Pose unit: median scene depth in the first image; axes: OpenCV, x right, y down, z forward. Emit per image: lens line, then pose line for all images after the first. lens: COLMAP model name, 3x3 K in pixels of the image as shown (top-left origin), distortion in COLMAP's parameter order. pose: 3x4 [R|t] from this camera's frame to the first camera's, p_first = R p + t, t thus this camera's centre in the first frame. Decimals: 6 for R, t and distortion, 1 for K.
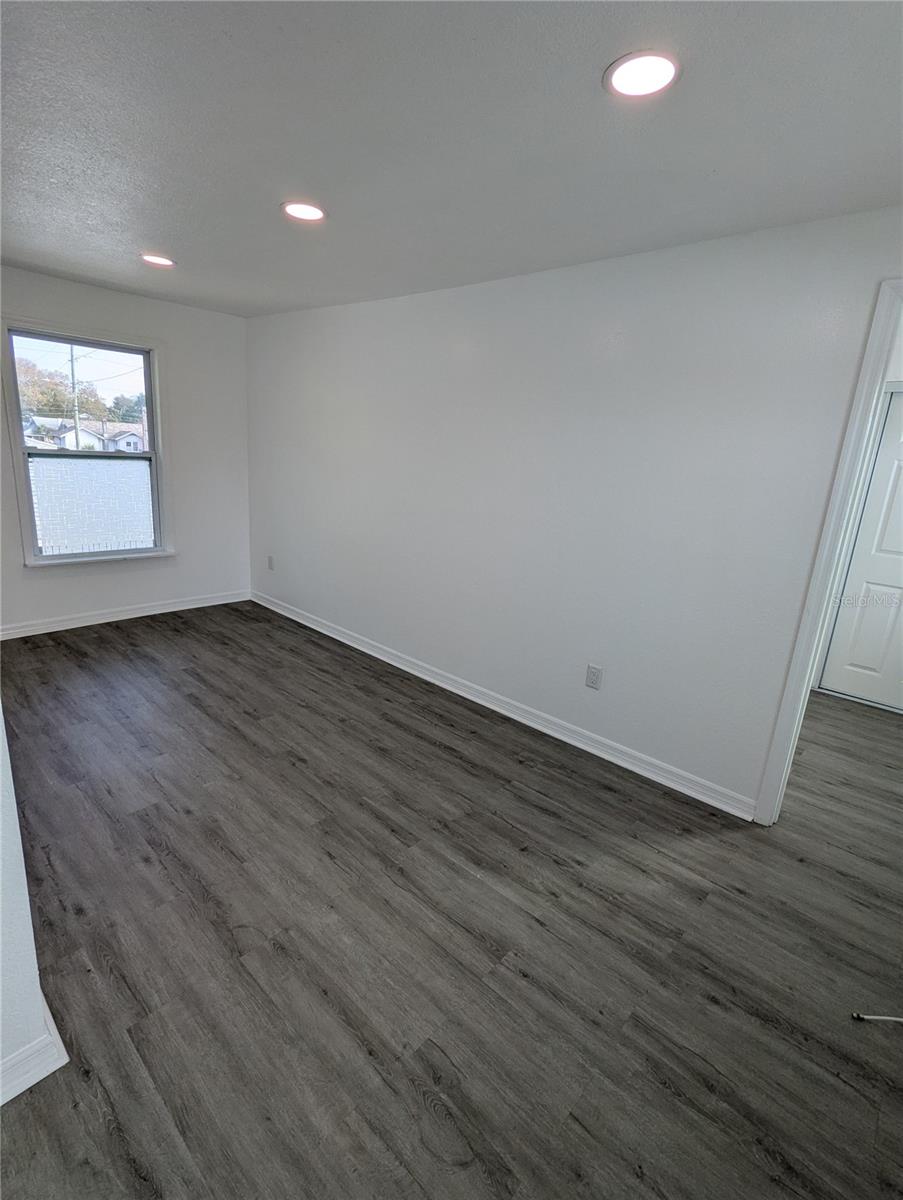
lens RADIAL K [[570.8, 0, 451.5], [0, 570.8, 600.0], [0, 0, 1]] dist [-0.001731, -0.000189]
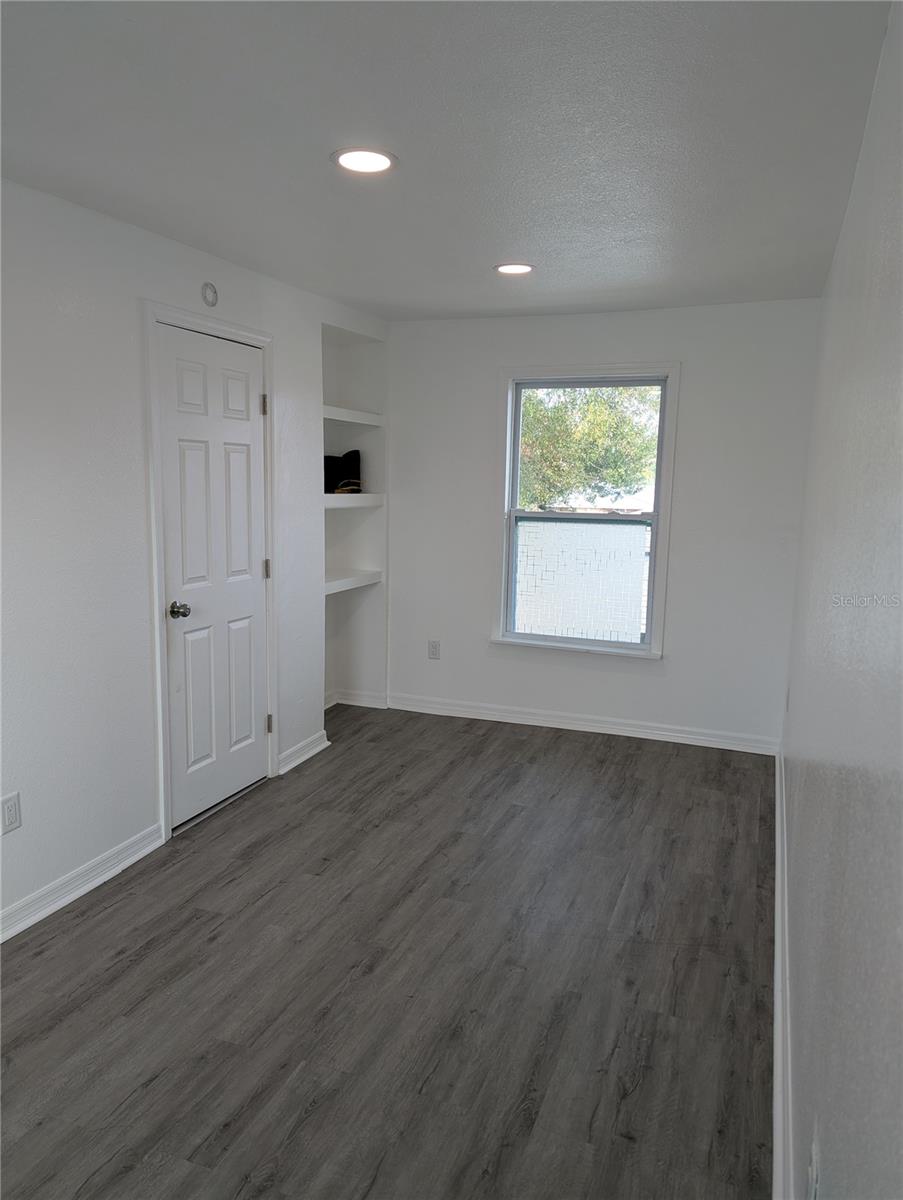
lens RADIAL K [[843.5, 0, 451.5], [0, 843.5, 600.0], [0, 0, 1]] dist [0.071930, -0.062587]
pose [[0.365808, 0.076431, -0.927547, 0.443820], [-0.234107, 0.972134, -0.012223, -0.092162], [0.900765, 0.221616, 0.373508, 0.452603]]
